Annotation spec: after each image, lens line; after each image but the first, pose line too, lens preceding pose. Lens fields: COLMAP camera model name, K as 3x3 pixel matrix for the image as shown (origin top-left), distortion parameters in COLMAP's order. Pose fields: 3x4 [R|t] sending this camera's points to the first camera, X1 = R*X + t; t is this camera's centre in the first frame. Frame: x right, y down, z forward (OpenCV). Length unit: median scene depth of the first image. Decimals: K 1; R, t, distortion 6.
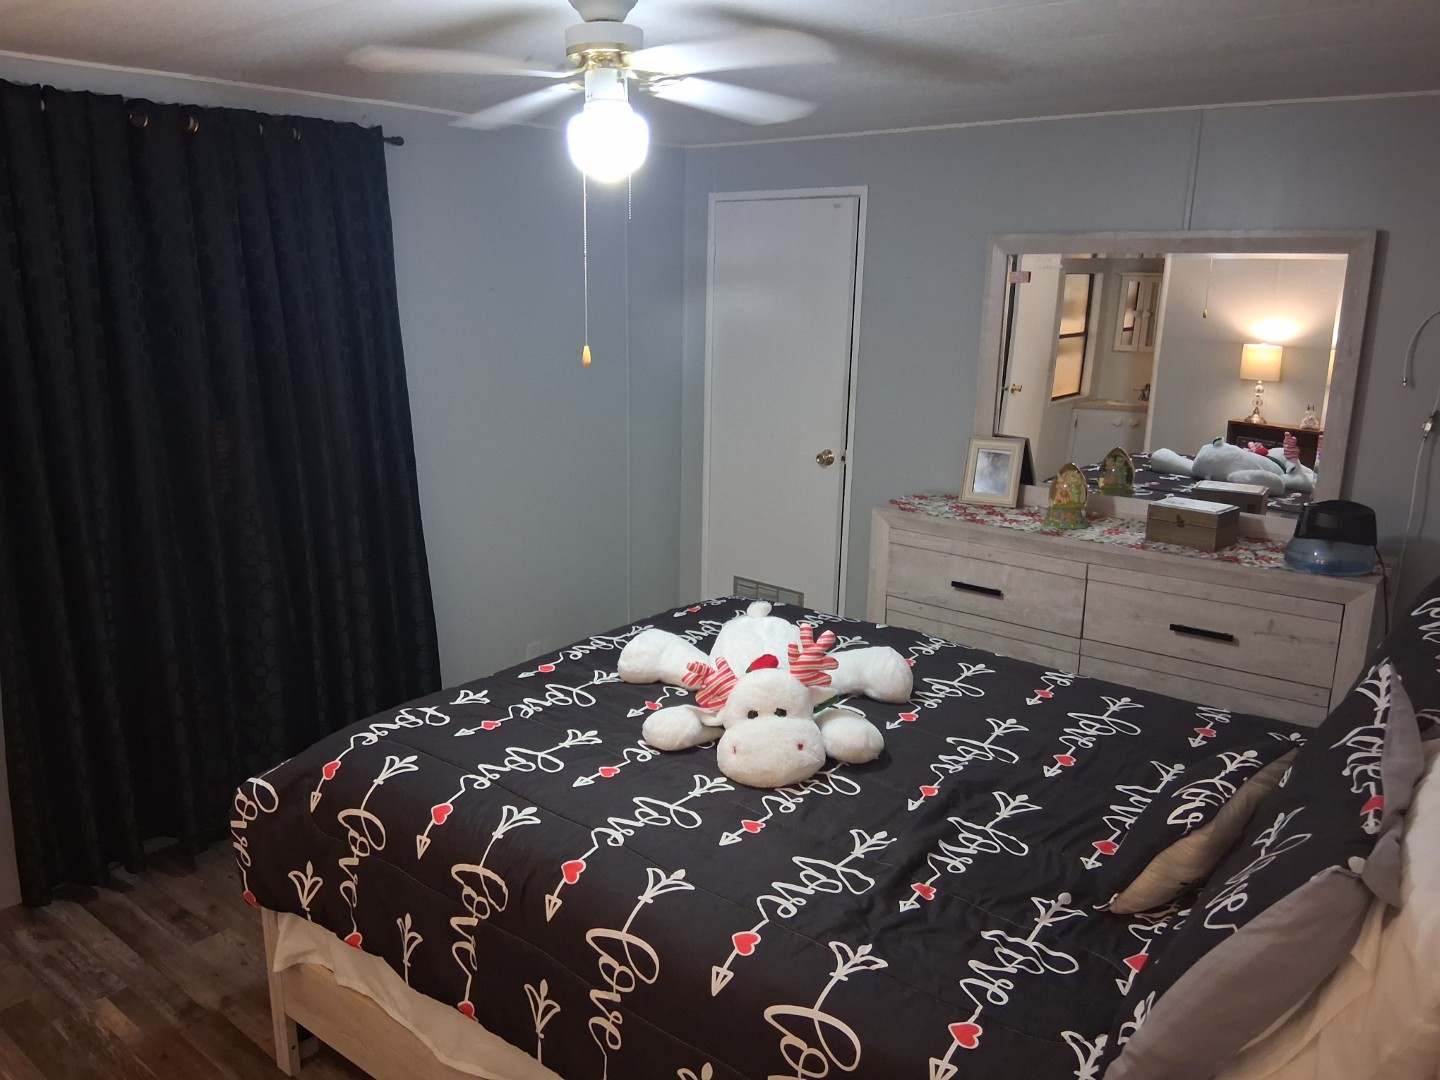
lens RADIAL K [[1100.3, 0, 715.6], [0, 1100.3, 534.5], [0, 0, 1]] dist [0.061009, -0.111474]
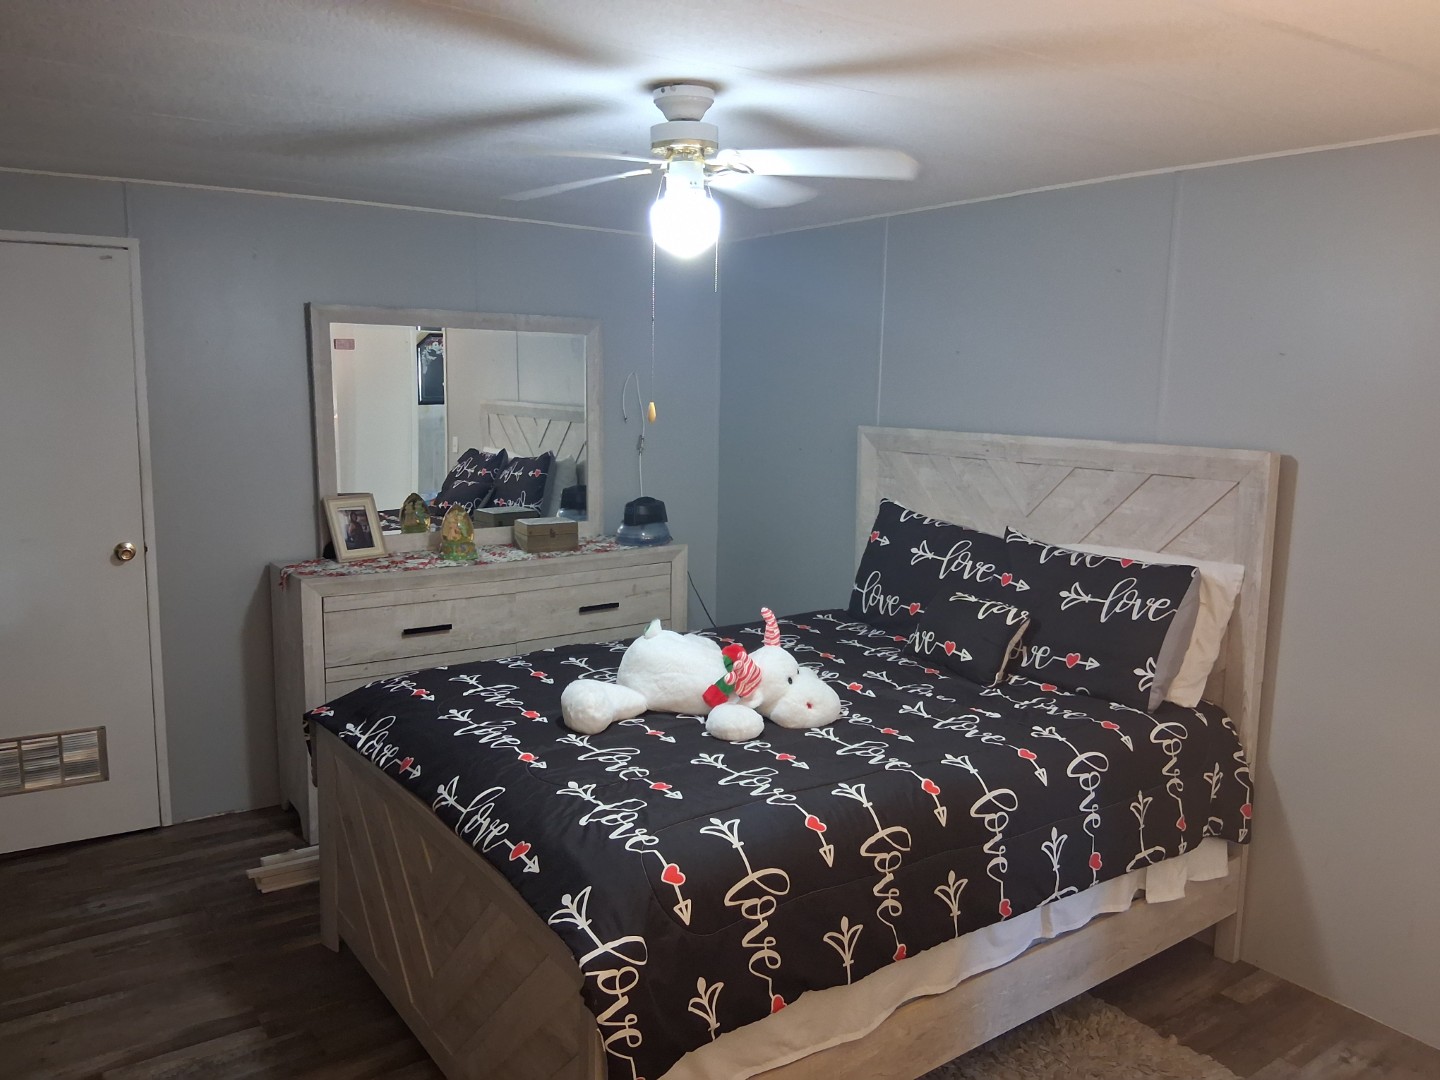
lens RADIAL K [[1100.3, 0, 716.5], [0, 1100.3, 544.5], [0, 0, 1]] dist [0.061009, -0.111474]
pose [[0.272076, -0.156680, 0.949435, -1.021434], [0.211076, 0.972344, 0.099973, -0.117055], [-0.938841, 0.173202, 0.297622, 0.582733]]
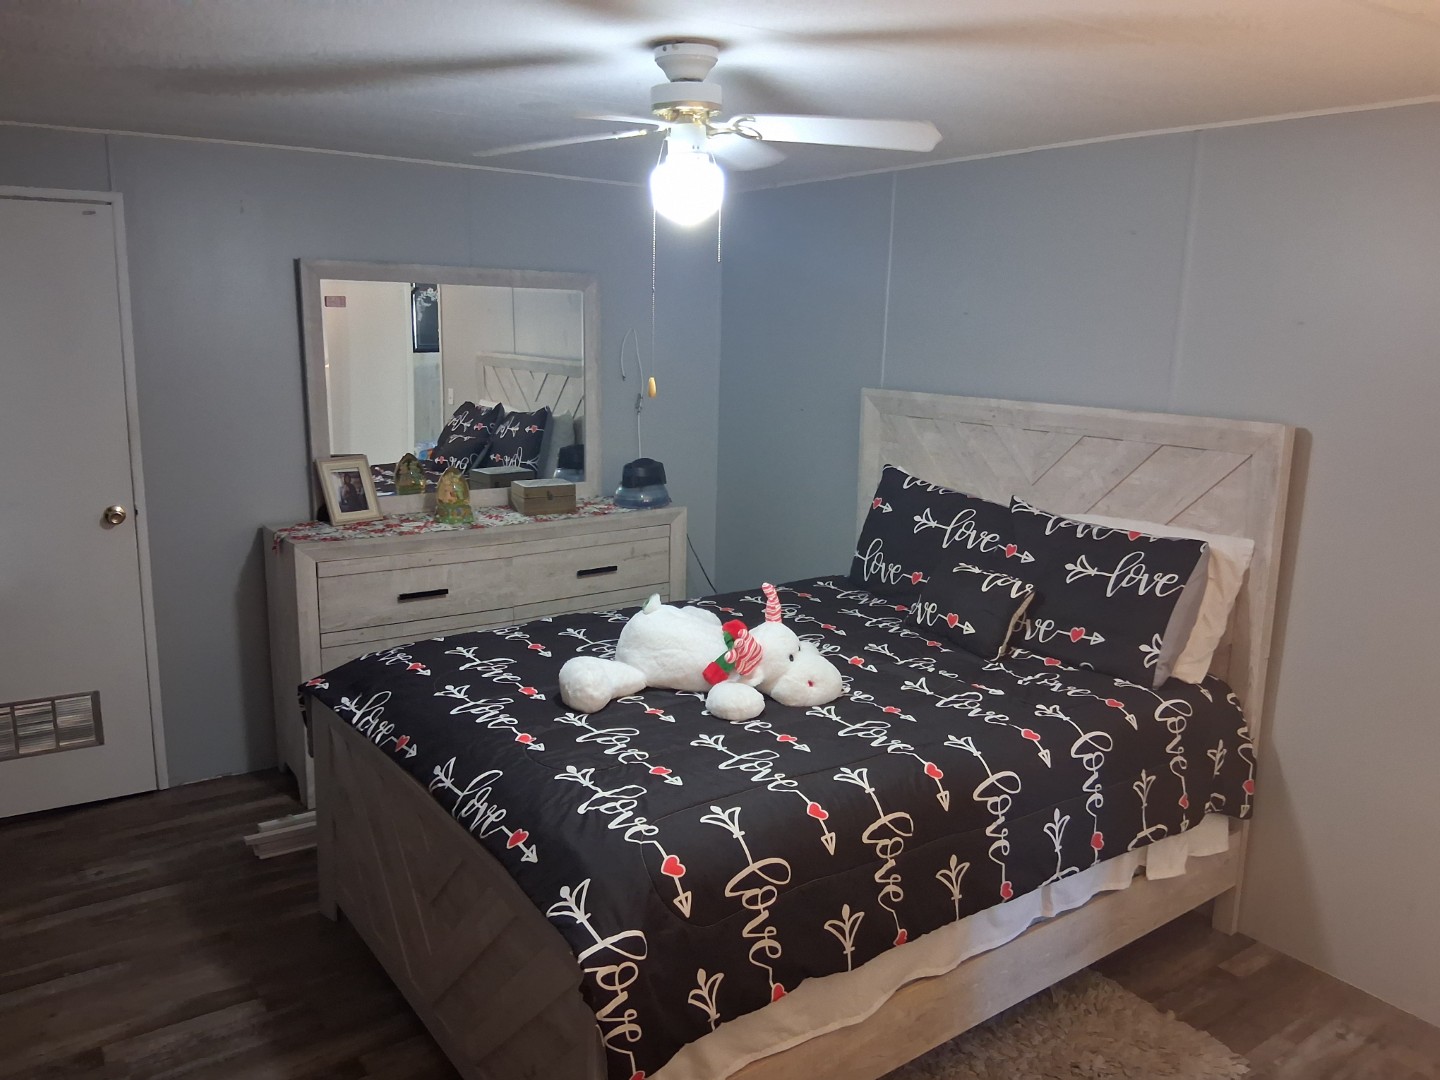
lens RADIAL K [[1100.3, 0, 715.0], [0, 1100.3, 545.8], [0, 0, 1]] dist [0.061009, -0.111474]
pose [[0.271997, -0.205161, 0.940174, -0.994737], [0.206173, 0.966746, 0.151312, -0.145914], [-0.939952, 0.152682, 0.305251, 0.587717]]
